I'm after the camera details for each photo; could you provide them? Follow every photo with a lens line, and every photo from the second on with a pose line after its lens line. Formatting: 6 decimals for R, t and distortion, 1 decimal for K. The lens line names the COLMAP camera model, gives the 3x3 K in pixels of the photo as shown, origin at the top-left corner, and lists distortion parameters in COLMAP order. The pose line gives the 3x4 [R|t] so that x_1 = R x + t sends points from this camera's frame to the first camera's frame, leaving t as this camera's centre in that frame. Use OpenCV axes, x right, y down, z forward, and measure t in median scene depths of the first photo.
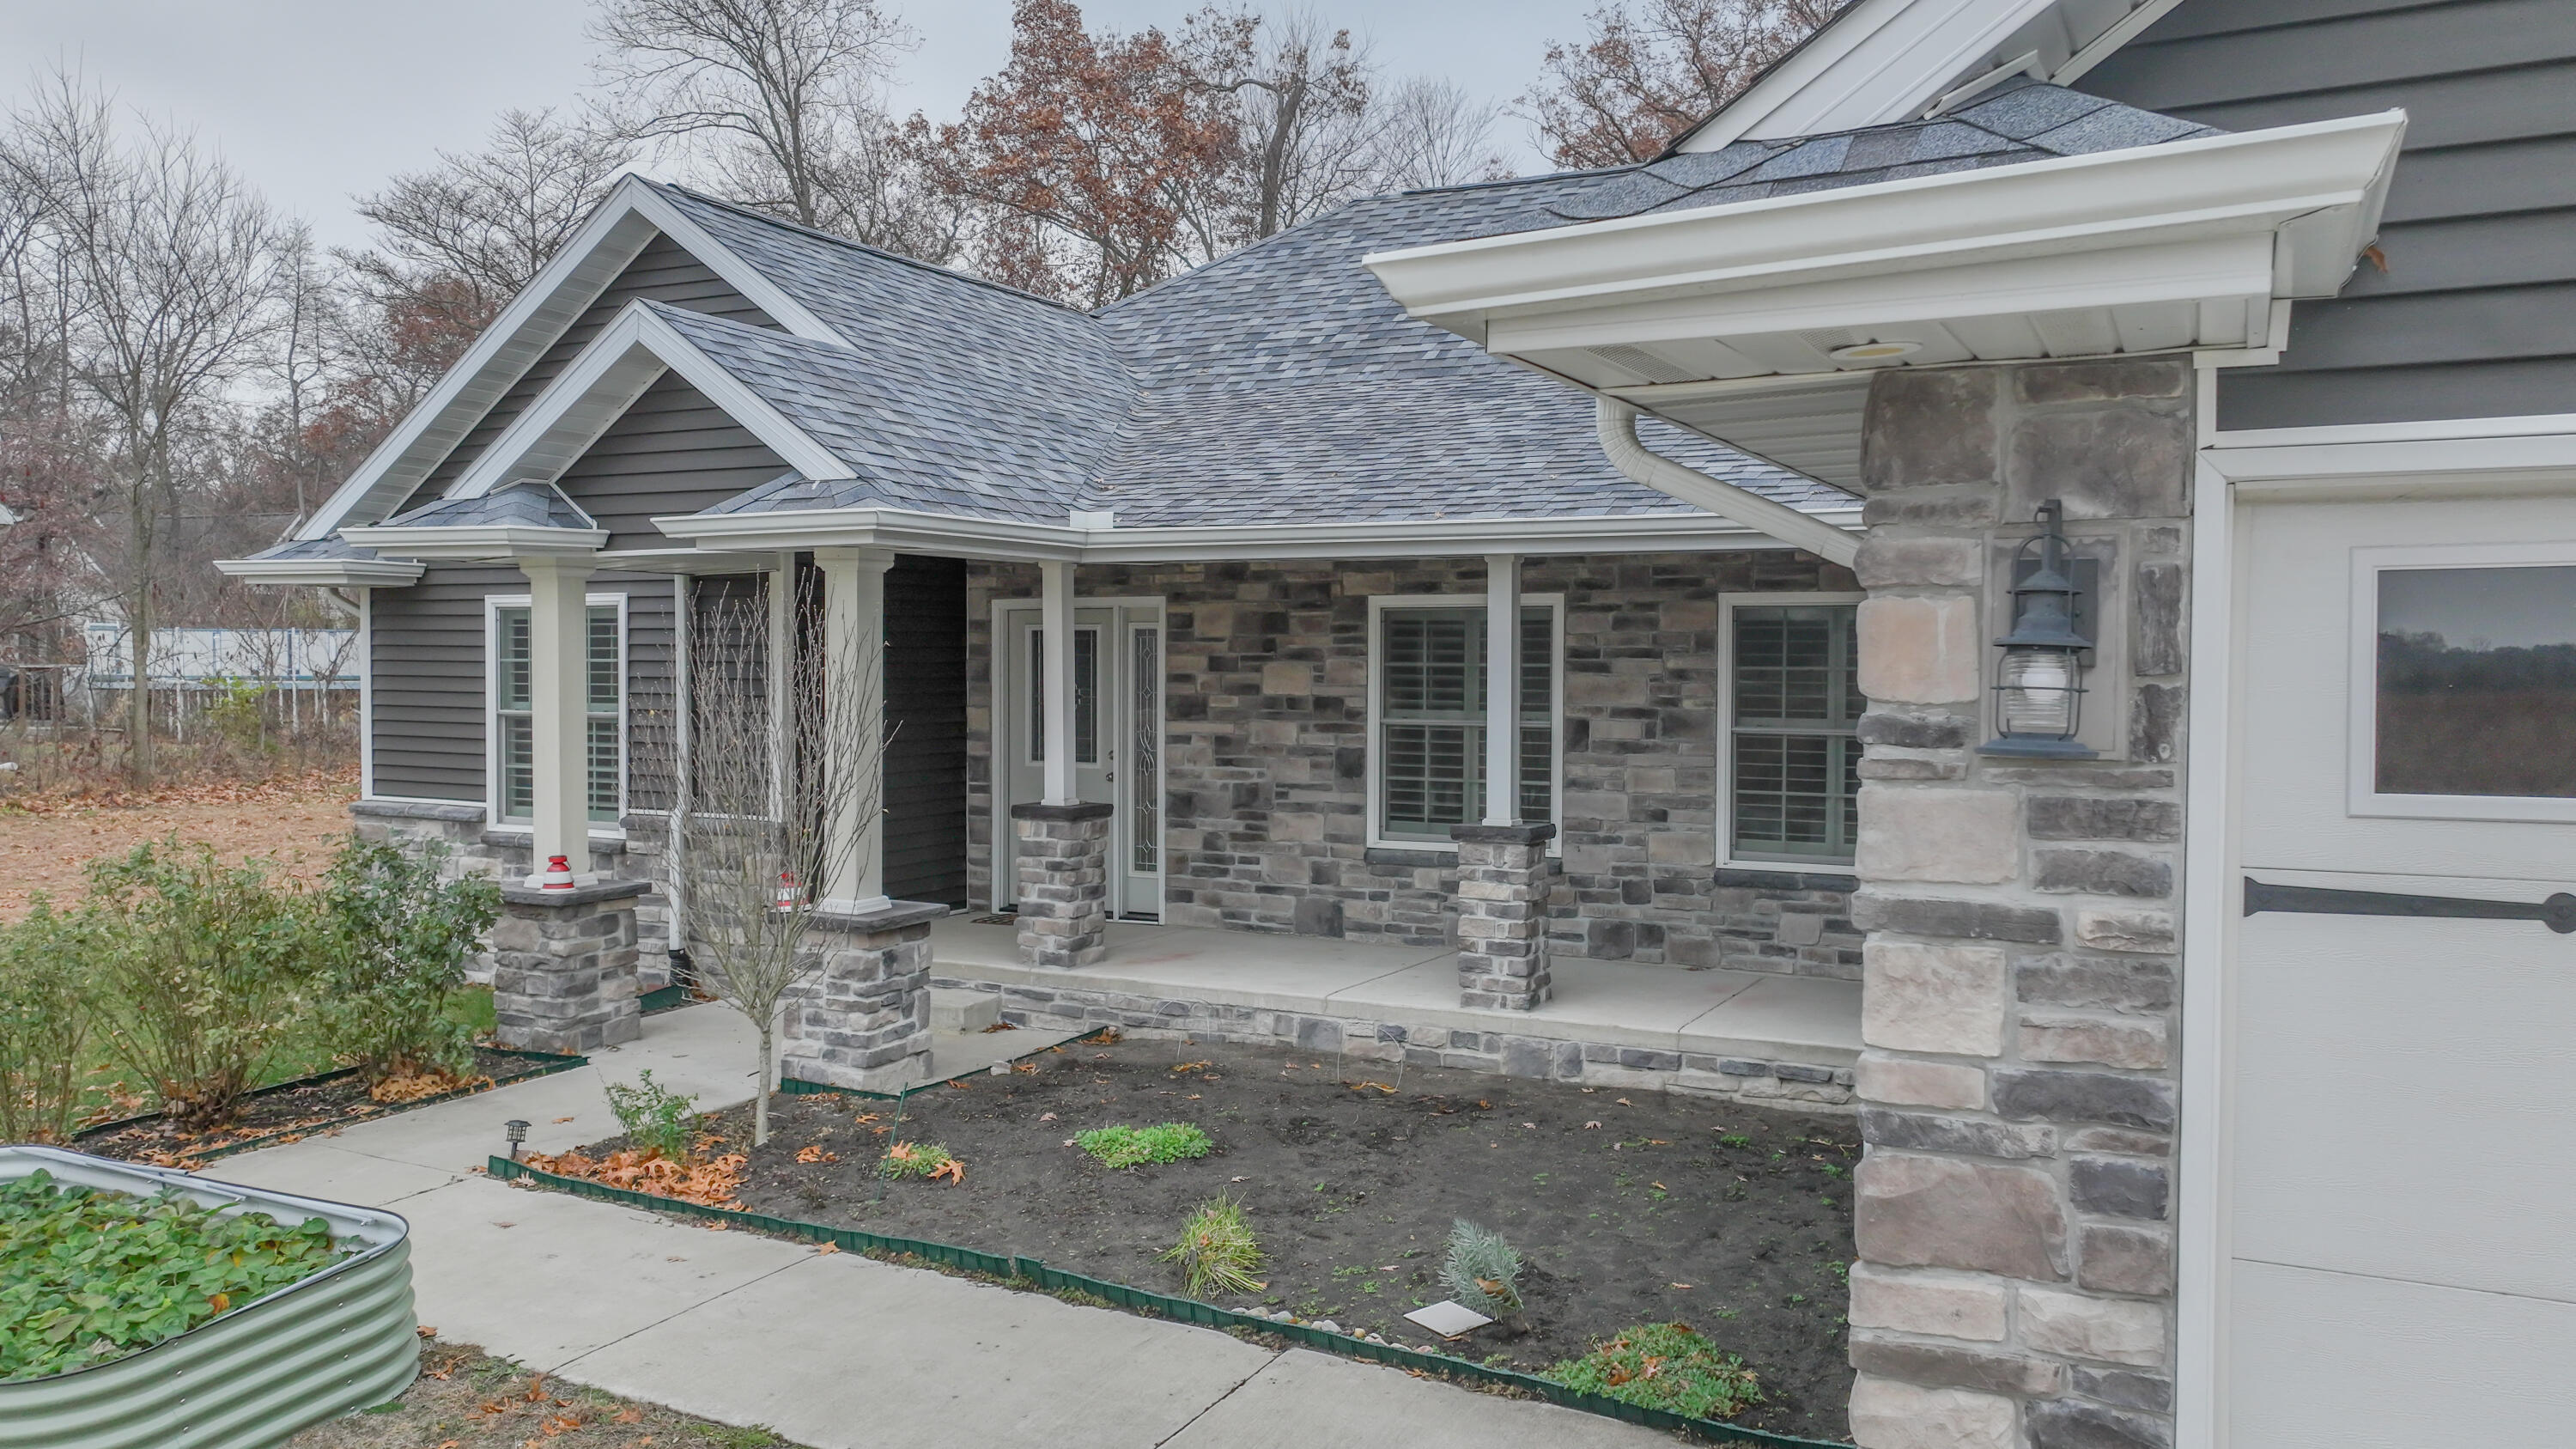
lens RADIAL K [[1858.8, 0, 1300.1], [0, 1858.8, 721.4], [0, 0, 1]] dist [0.004727, 0.010784]
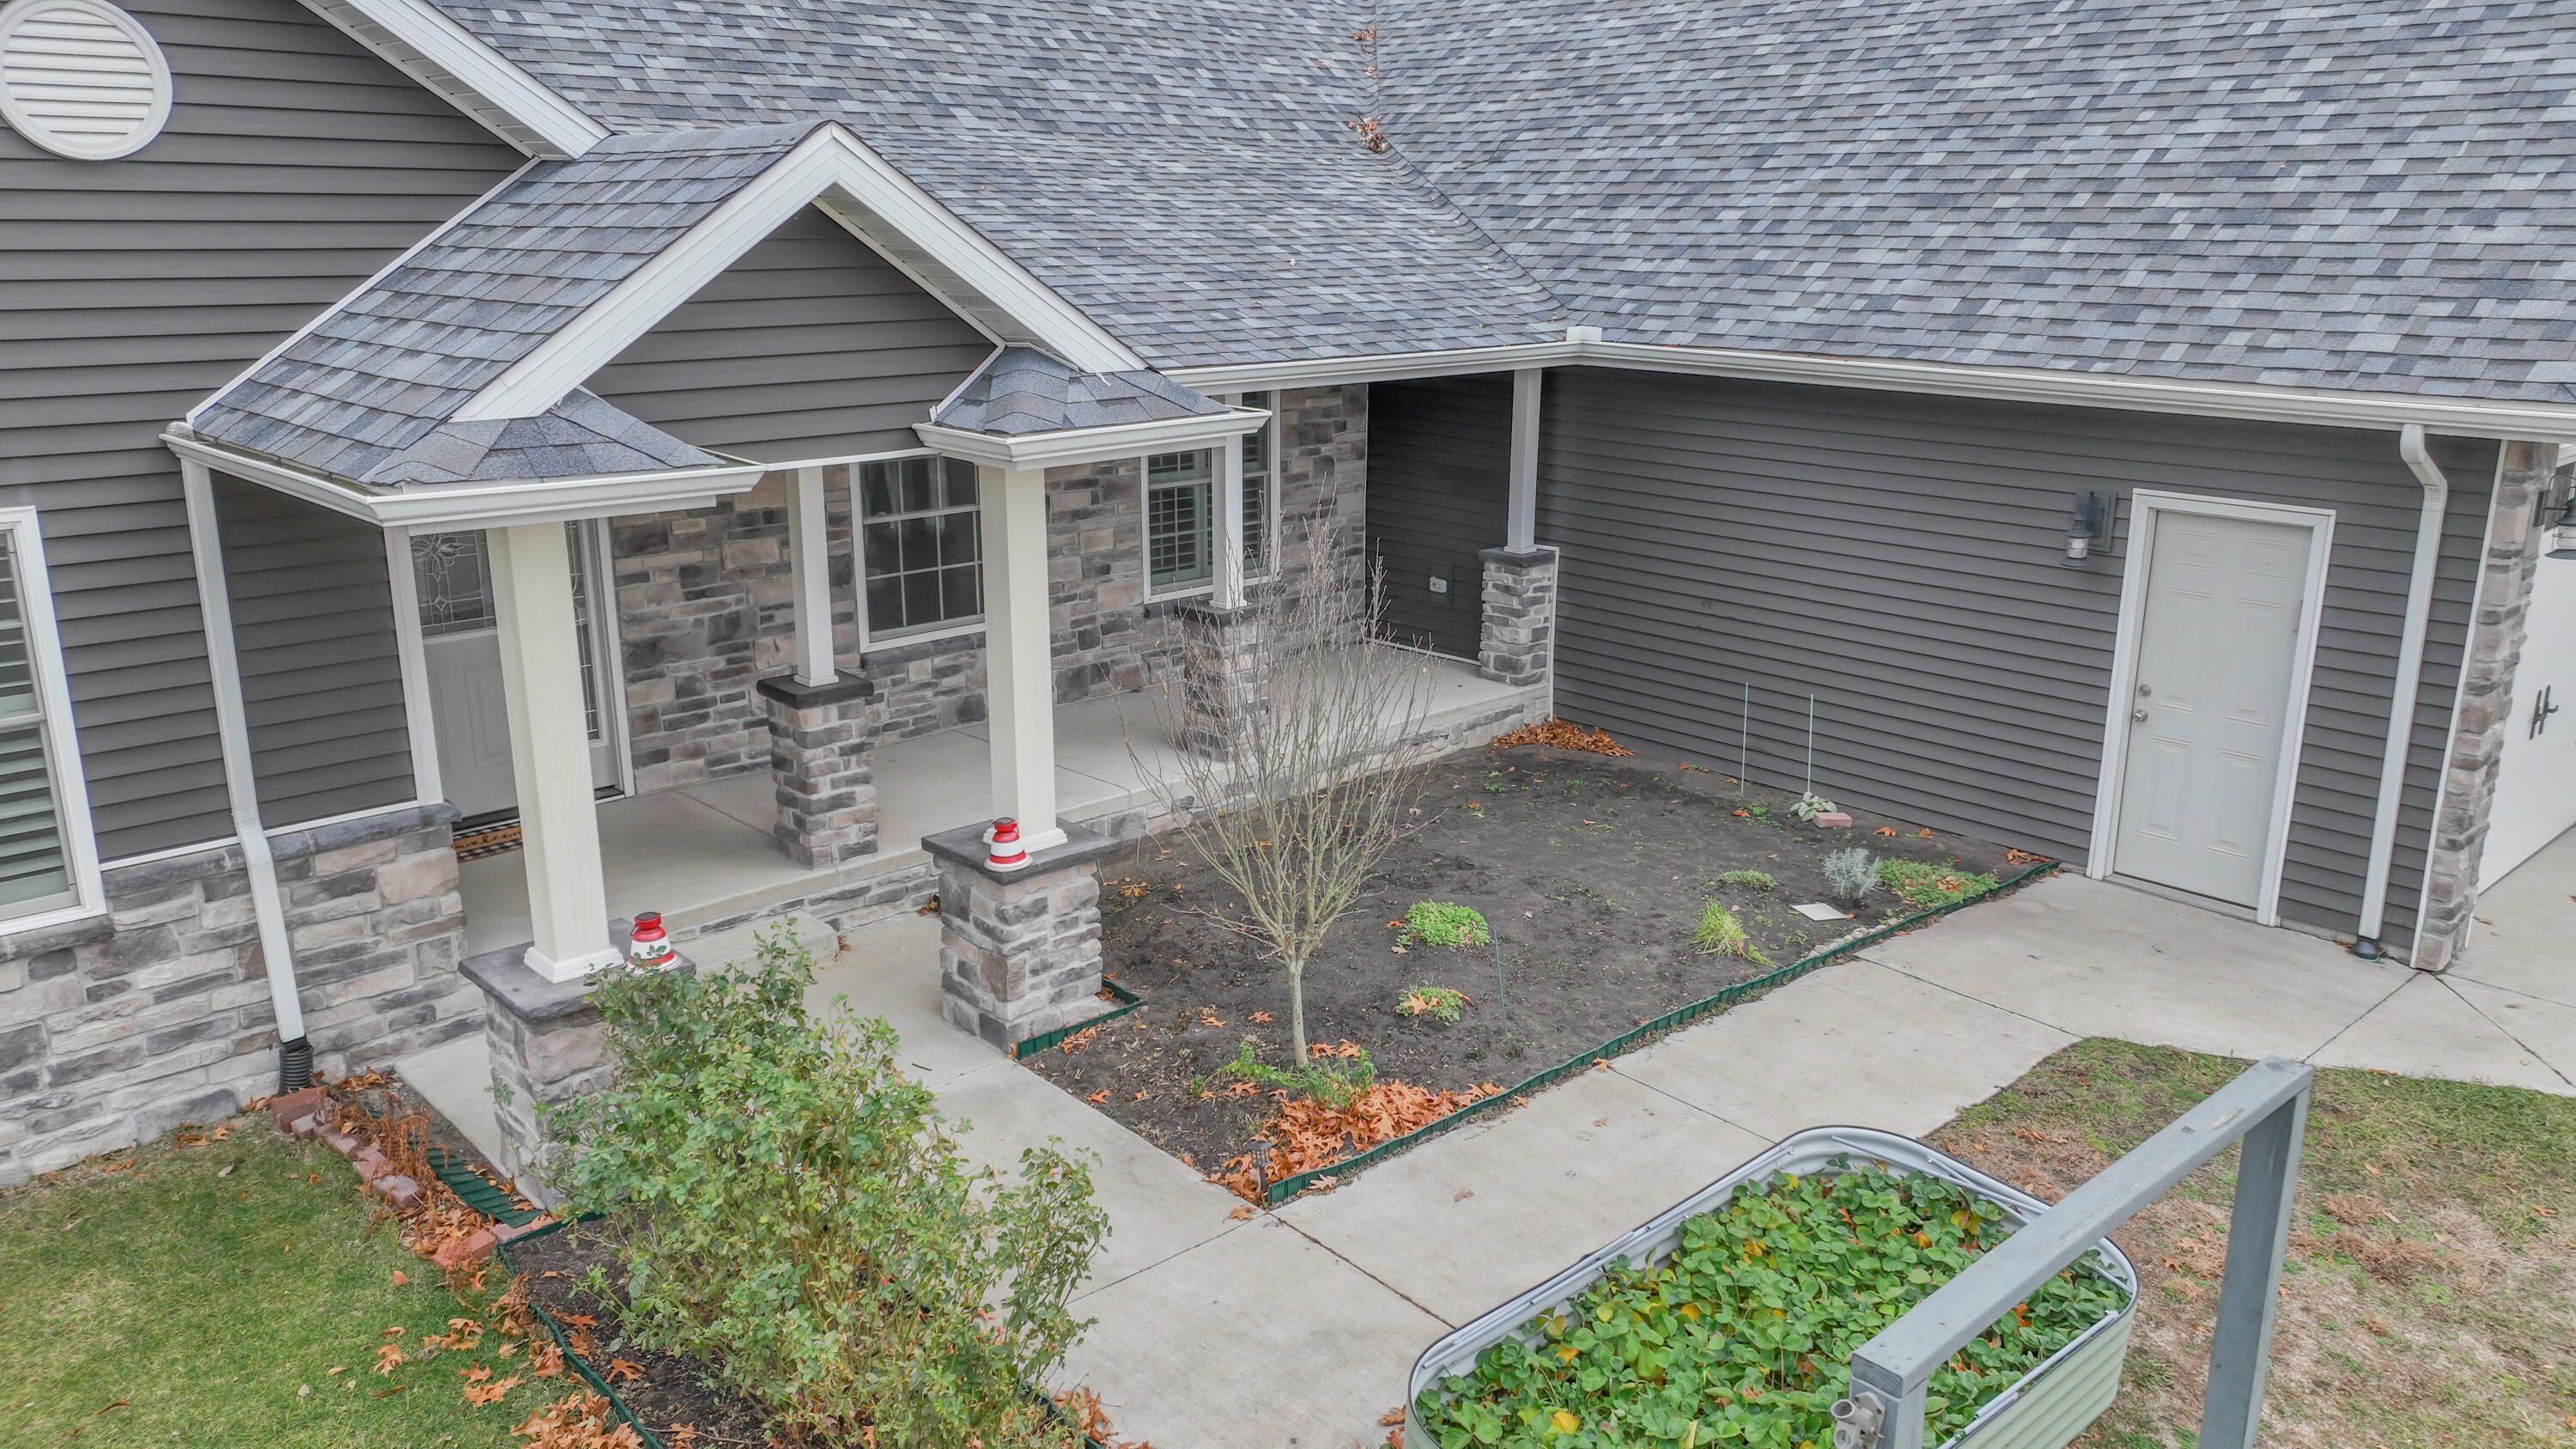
lens RADIAL K [[1858.8, 0, 1285.7], [0, 1858.8, 723.4], [0, 0, 1]] dist [0.004727, 0.010784]
pose [[0.347996, -0.254422, 0.902313, -0.977131], [0.033447, 0.965228, 0.259263, -0.179046], [-0.936899, -0.060042, 0.344405, 0.571733]]
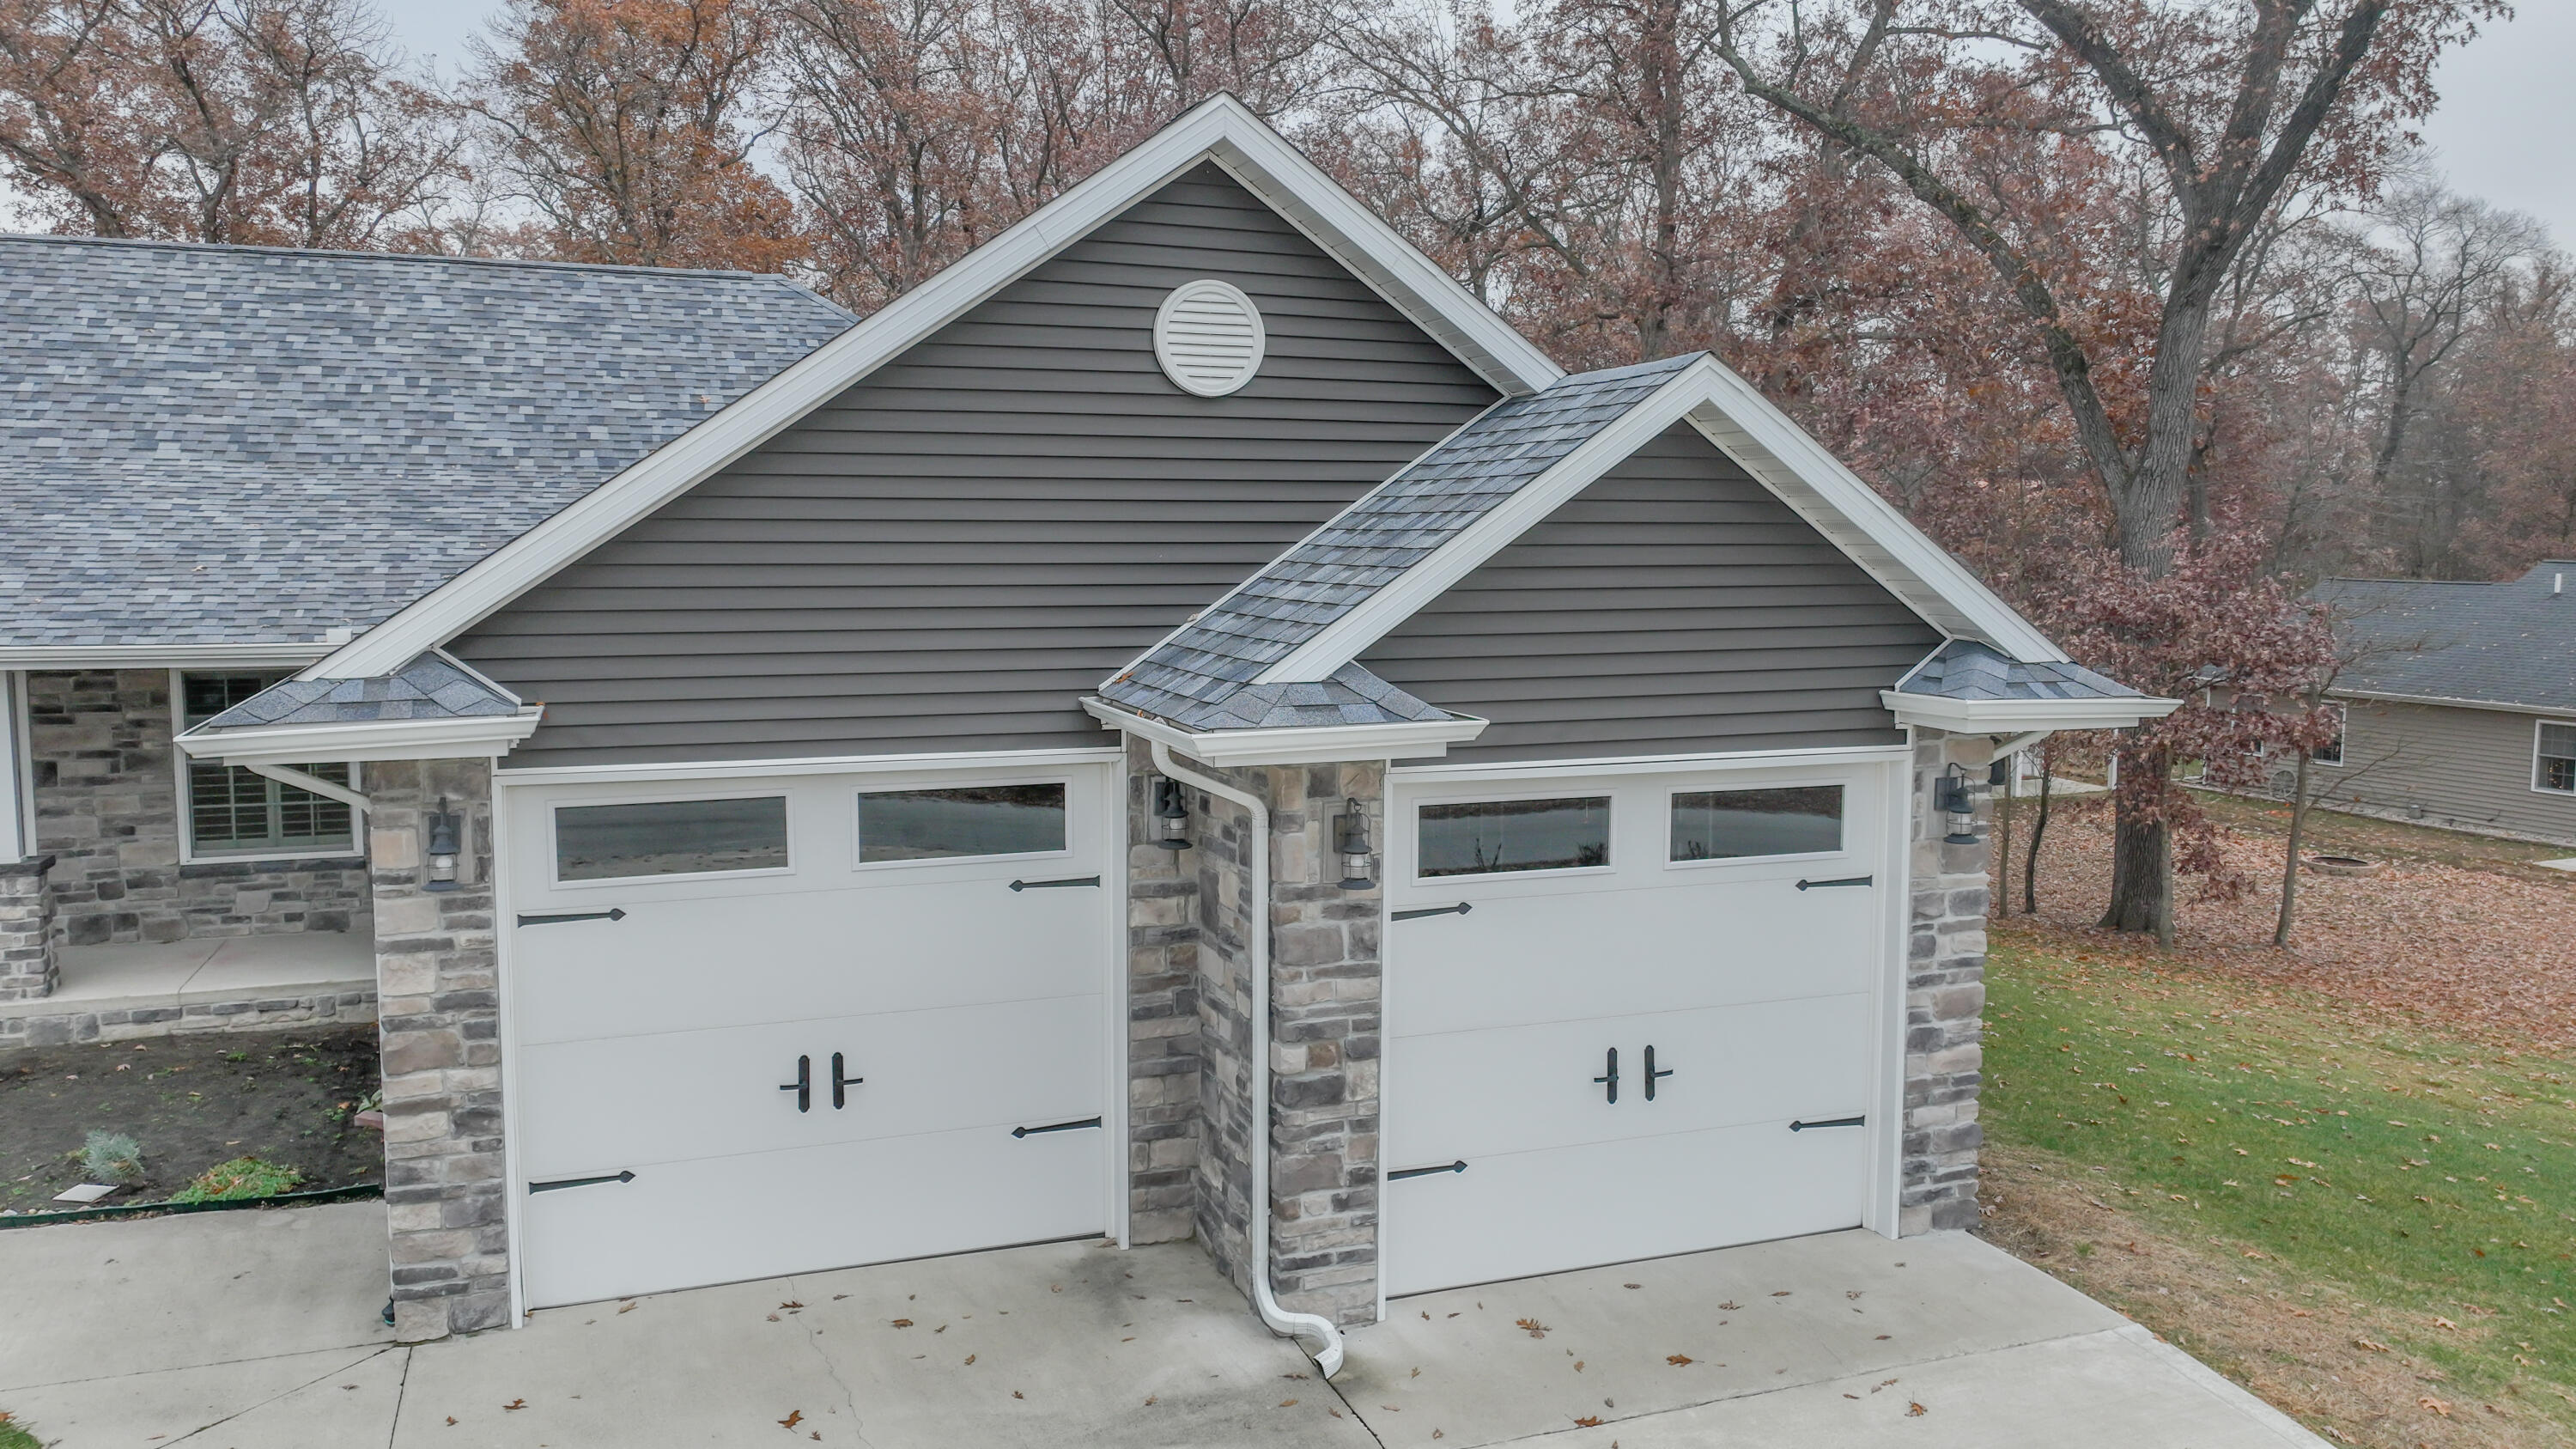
lens RADIAL K [[1858.8, 0, 1292.8], [0, 1858.8, 727.8], [0, 0, 1]] dist [0.004727, 0.010784]
pose [[0.677302, -0.075668, 0.731804, -0.243103], [0.021541, 0.996310, 0.083082, -0.132774], [-0.735390, -0.040508, 0.676432, -0.577554]]
